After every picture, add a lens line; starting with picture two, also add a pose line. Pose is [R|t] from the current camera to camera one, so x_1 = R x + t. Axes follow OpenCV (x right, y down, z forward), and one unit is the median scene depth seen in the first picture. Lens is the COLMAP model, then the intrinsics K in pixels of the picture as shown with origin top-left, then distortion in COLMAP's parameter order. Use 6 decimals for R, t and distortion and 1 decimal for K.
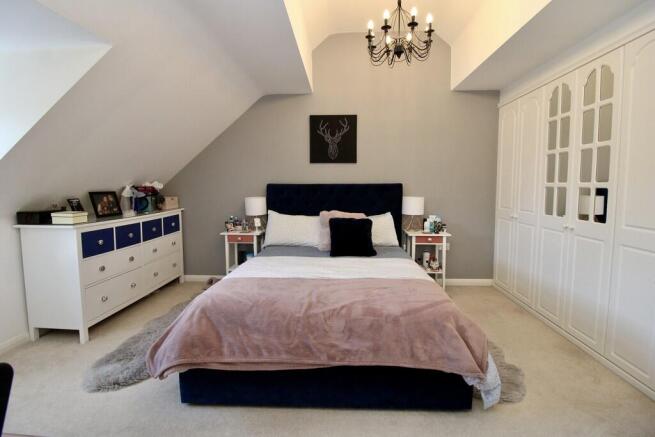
lens RADIAL K [[302.5, 0, 331.6], [0, 302.5, 208.7], [0, 0, 1]] dist [0.002702, -0.014114]
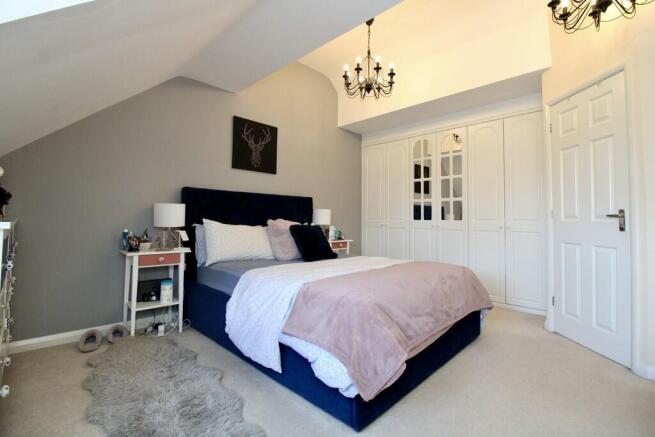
lens RADIAL K [[302.5, 0, 331.6], [0, 302.5, 208.7], [0, 0, 1]] dist [0.002702, -0.014114]
pose [[0.662677, 0.038903, 0.747895, -0.551878], [0.048393, 0.994338, -0.094601, 0.066212], [-0.747341, 0.098883, 0.657042, 0.225230]]
